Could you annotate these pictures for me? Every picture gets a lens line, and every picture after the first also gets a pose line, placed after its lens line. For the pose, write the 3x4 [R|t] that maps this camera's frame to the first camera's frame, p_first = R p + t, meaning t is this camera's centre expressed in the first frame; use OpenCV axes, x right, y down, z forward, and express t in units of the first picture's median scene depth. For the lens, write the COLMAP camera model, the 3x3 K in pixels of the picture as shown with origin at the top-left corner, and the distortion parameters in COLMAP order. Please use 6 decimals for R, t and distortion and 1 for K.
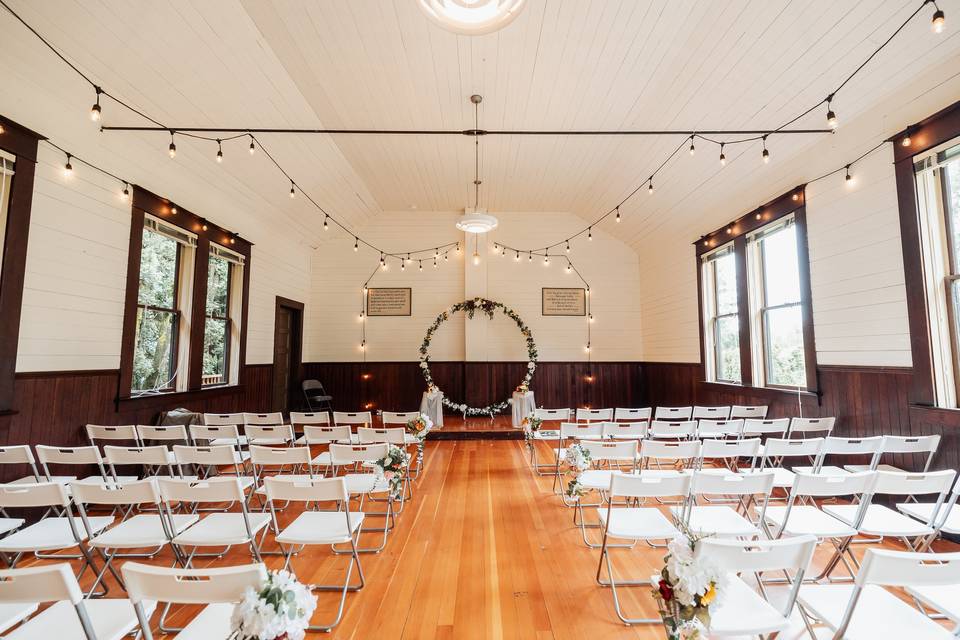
lens RADIAL K [[418.7, 0, 494.9], [0, 418.7, 316.4], [0, 0, 1]] dist [-0.000414, -0.000200]
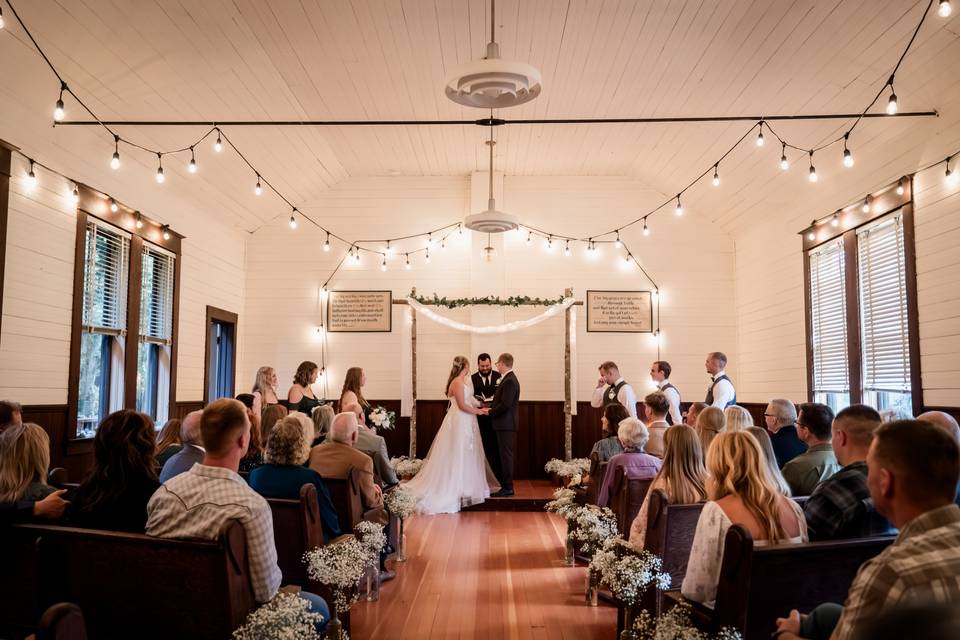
lens RADIAL K [[724.3, 0, 480.0], [0, 724.3, 320.0], [0, 0, 1]] dist [-0.002451, 0.001016]
pose [[0.998706, 0.001405, -0.050832, 0.004116], [-0.001679, 0.999984, -0.005344, -0.028466], [0.050824, 0.005423, 0.998693, -0.304865]]
